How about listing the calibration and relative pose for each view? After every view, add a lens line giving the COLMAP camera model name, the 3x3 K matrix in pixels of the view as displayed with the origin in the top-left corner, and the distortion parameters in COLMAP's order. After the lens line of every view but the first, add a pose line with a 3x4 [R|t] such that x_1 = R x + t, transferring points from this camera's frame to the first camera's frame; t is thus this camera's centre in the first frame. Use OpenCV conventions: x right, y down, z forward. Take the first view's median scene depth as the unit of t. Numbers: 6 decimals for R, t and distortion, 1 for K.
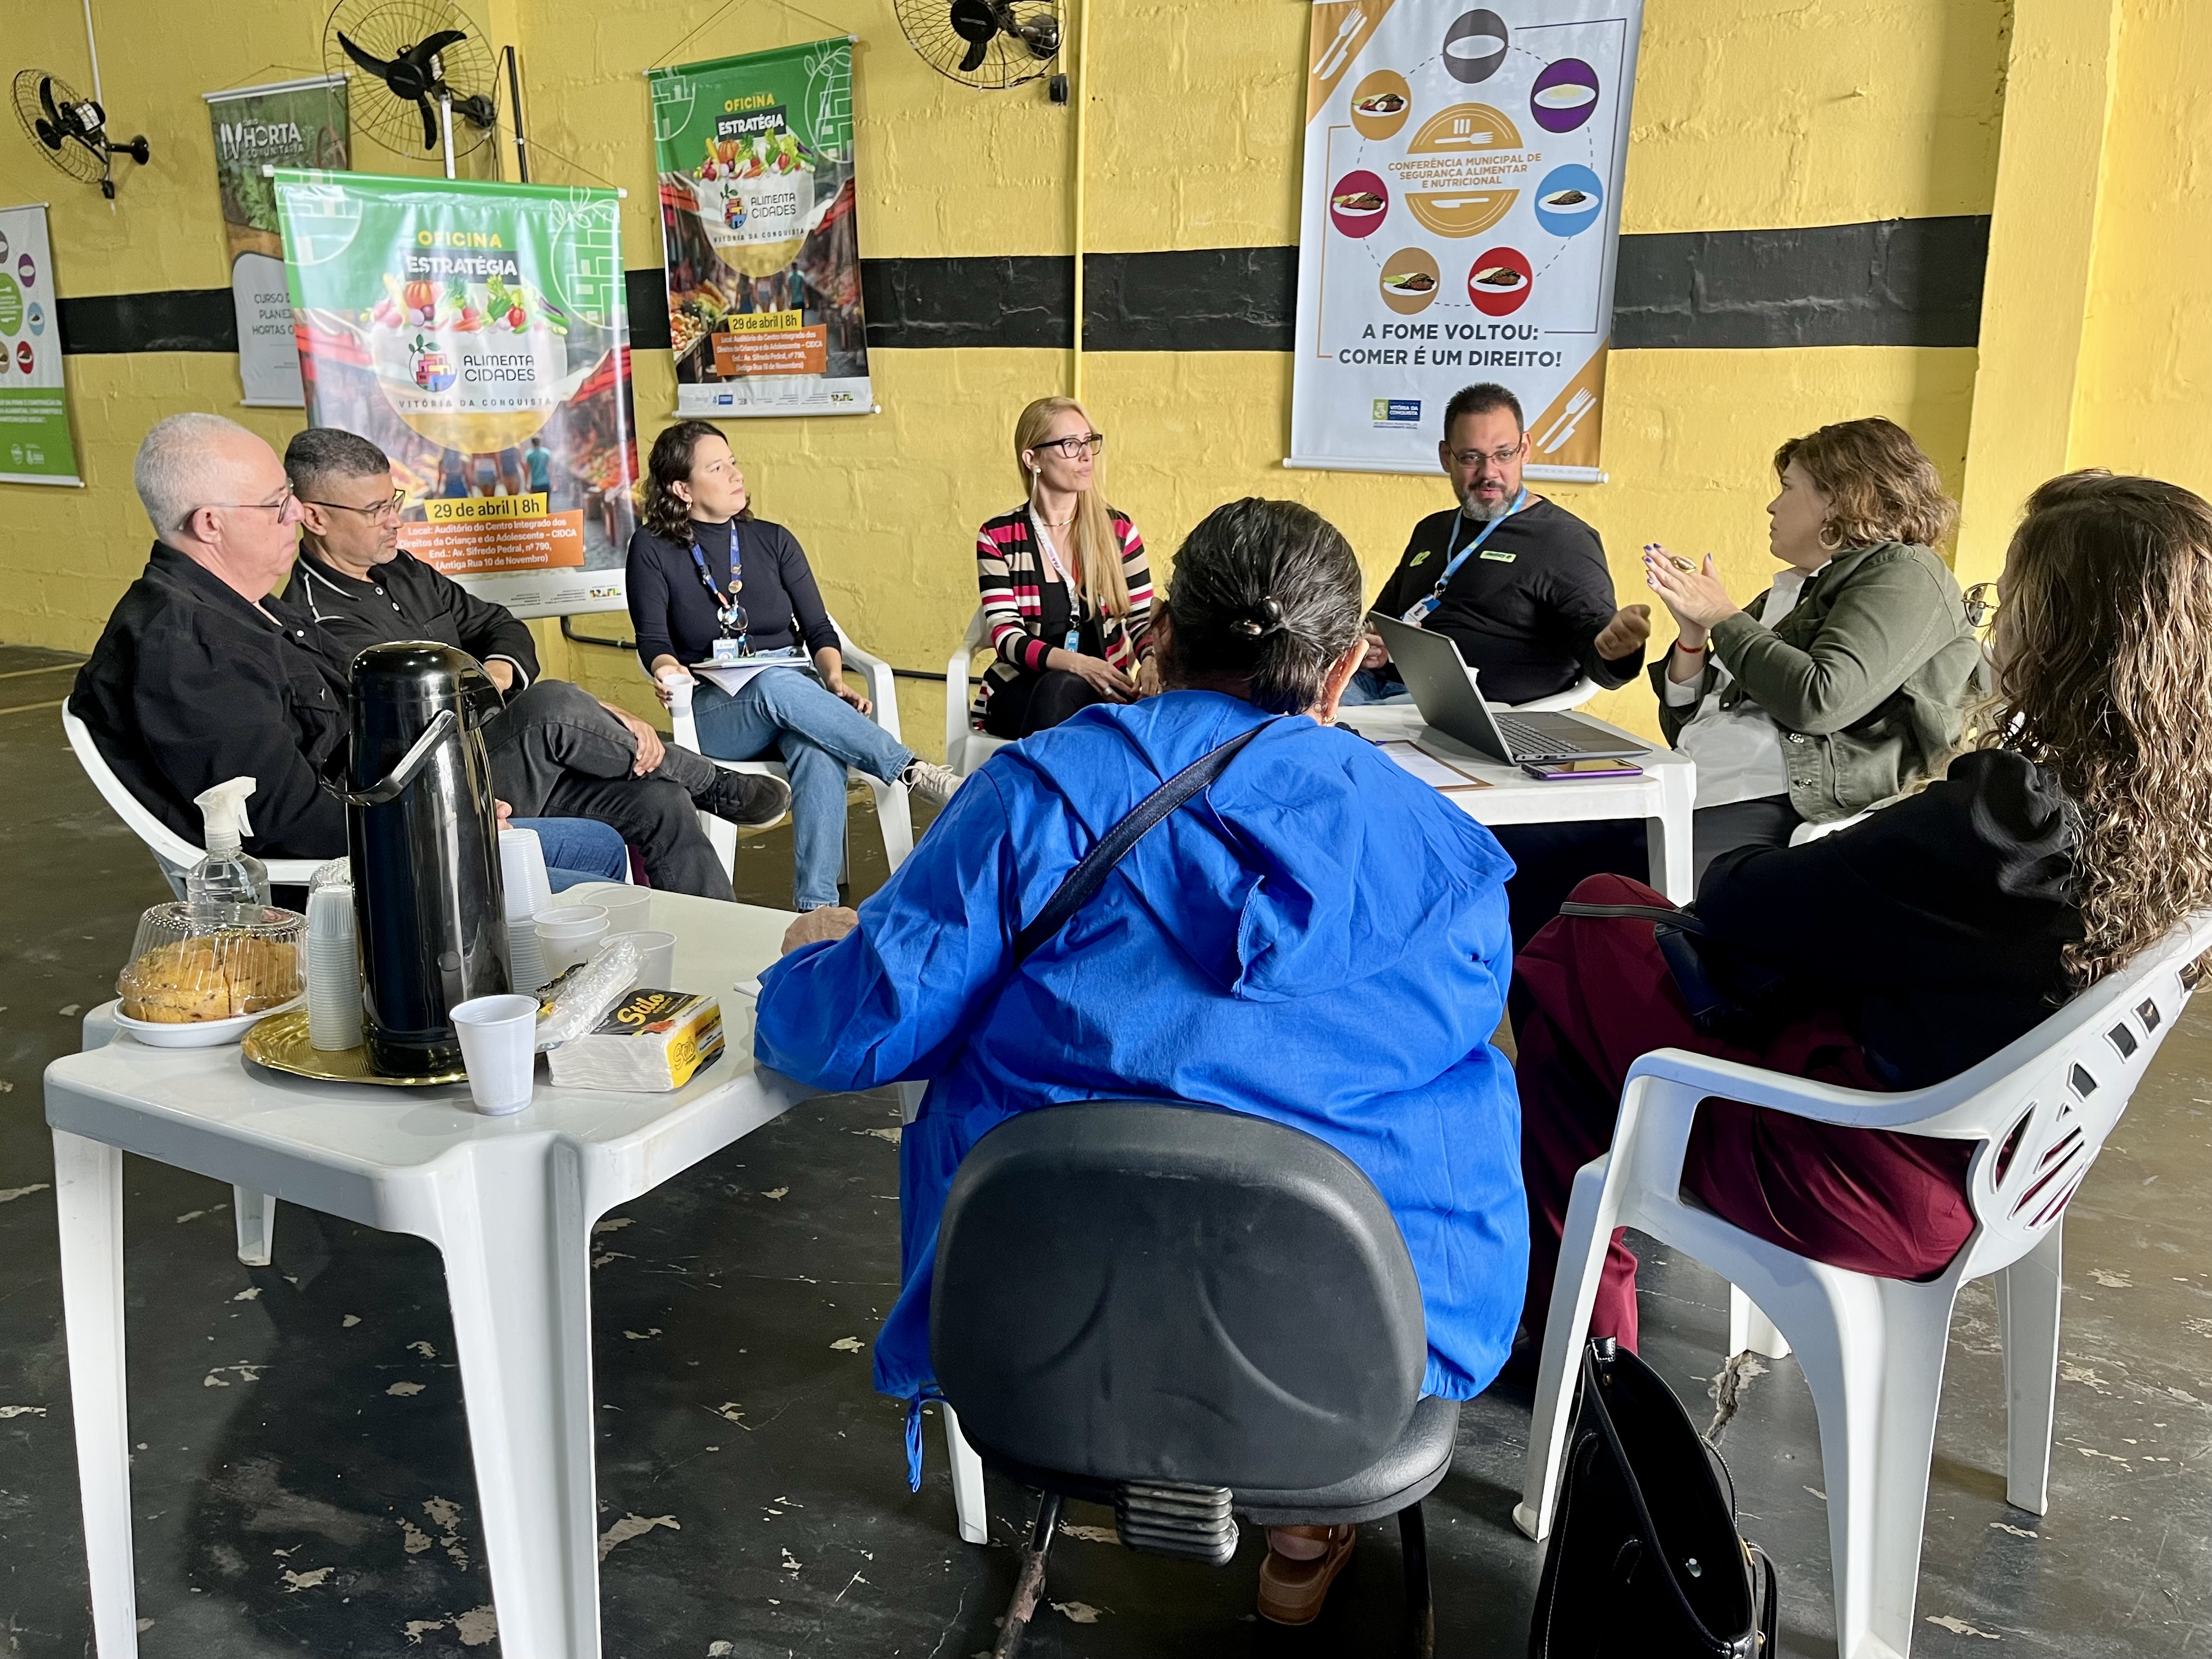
lens RADIAL K [[1696.7, 0, 1110.1], [0, 1696.7, 813.8], [0, 0, 1]] dist [0.047554, -0.057396]
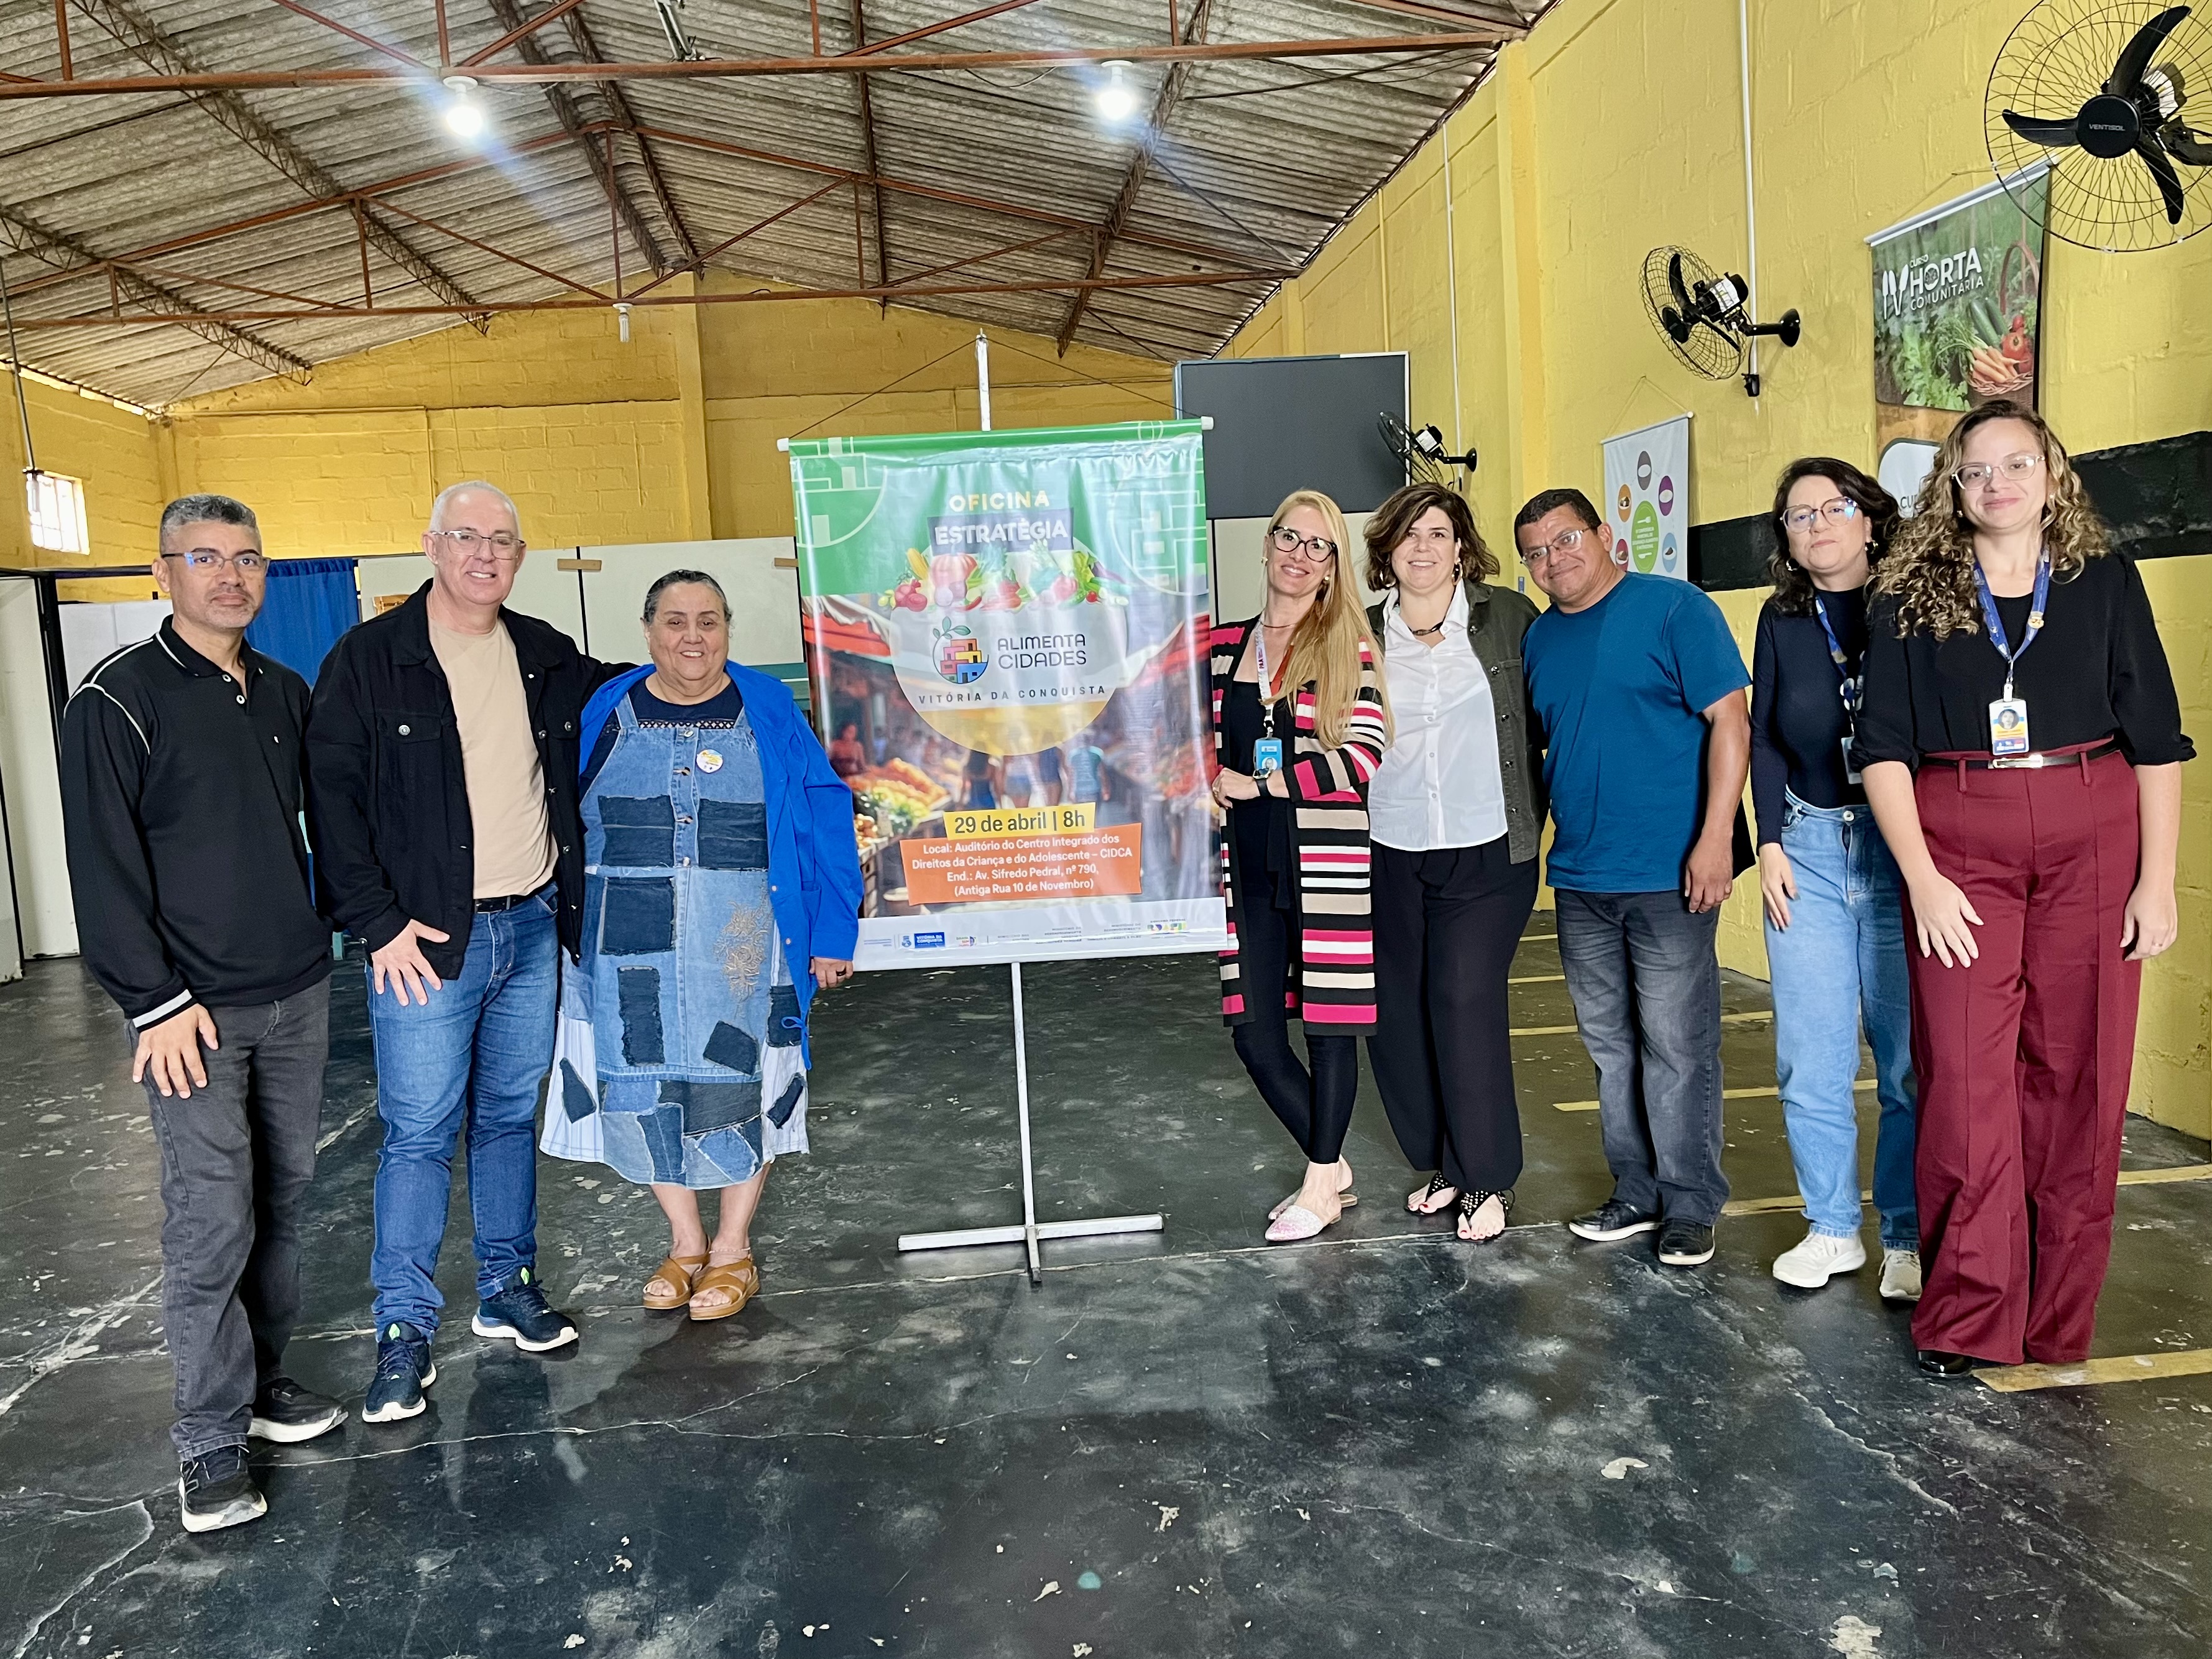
lens RADIAL K [[1898.5, 0, 1087.0], [0, 1898.5, 849.9], [0, 0, 1]] dist [0.037021, -0.038085]
pose [[0.595234, 0.051509, -0.801900, -0.075073], [-0.144622, 0.988515, -0.043854, -0.102861], [0.790431, 0.142075, 0.595847, 0.390629]]
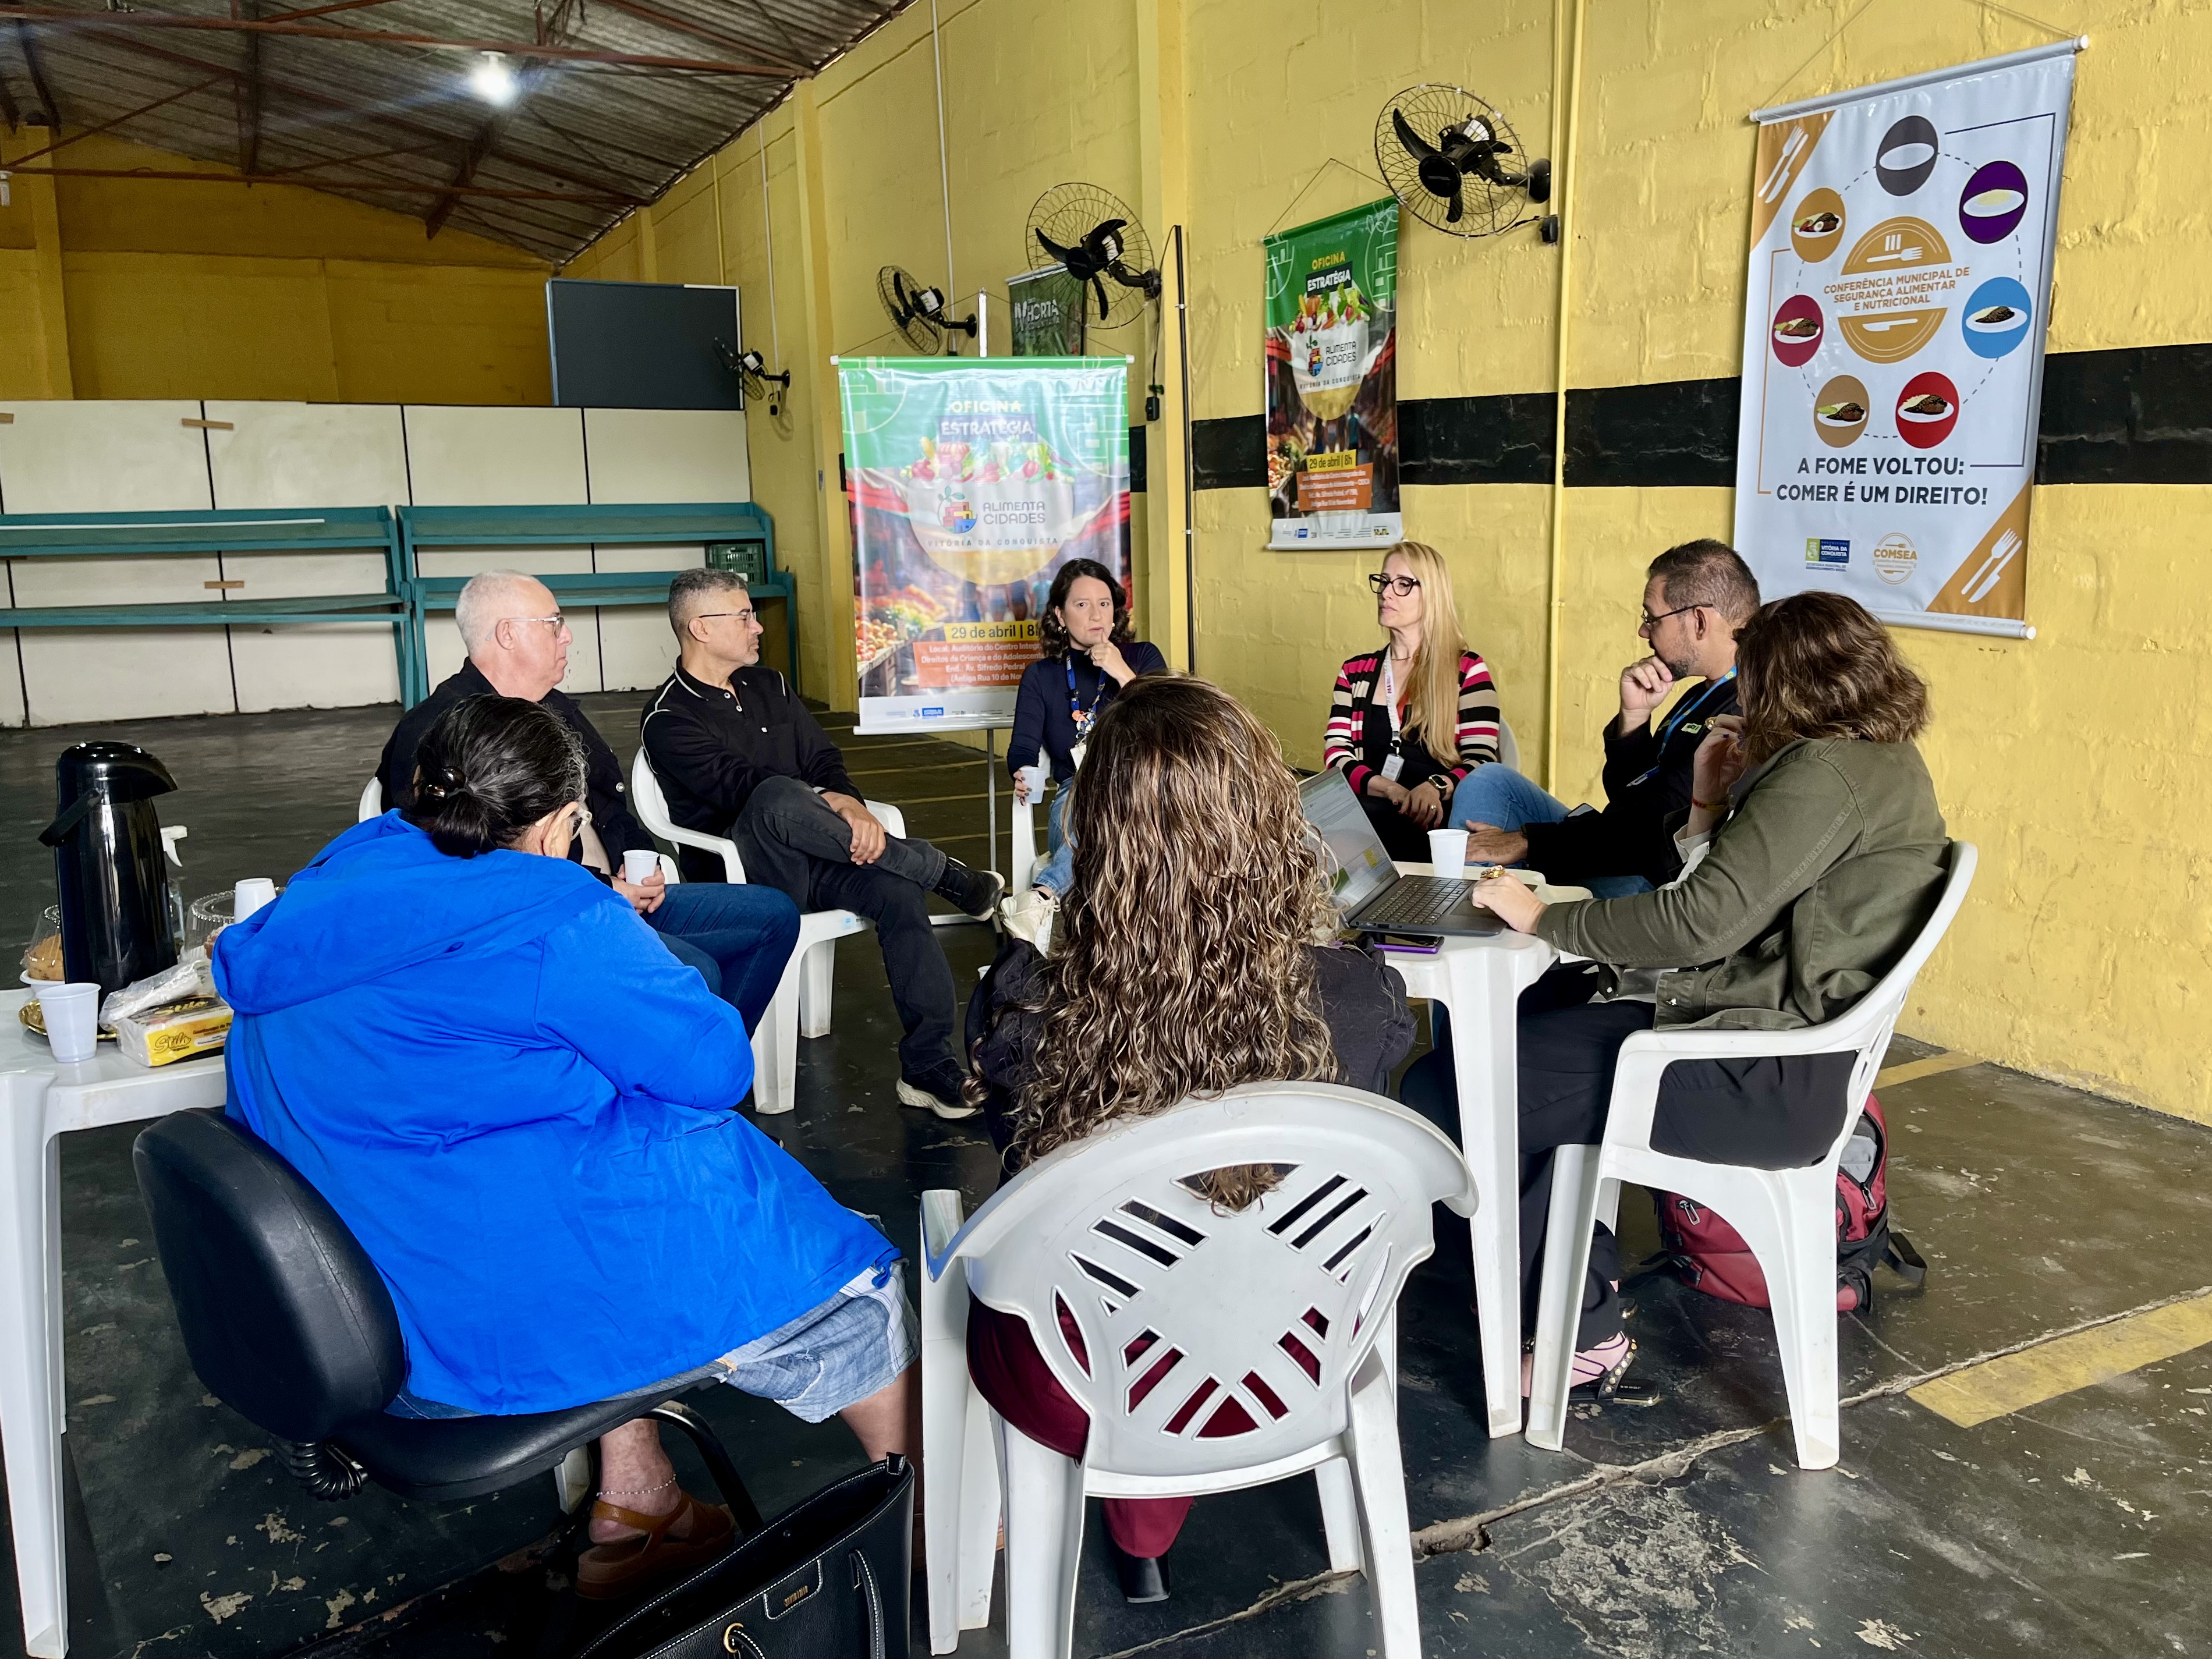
lens RADIAL K [[1793.4, 0, 1219.4], [0, 1793.4, 810.4], [0, 0, 1]] dist [0.055171, -0.071393]
pose [[0.862430, 0.078978, -0.499976, 0.358725], [-0.114454, 0.992597, -0.040632, -0.023296], [0.493066, 0.092266, 0.865085, 0.025051]]
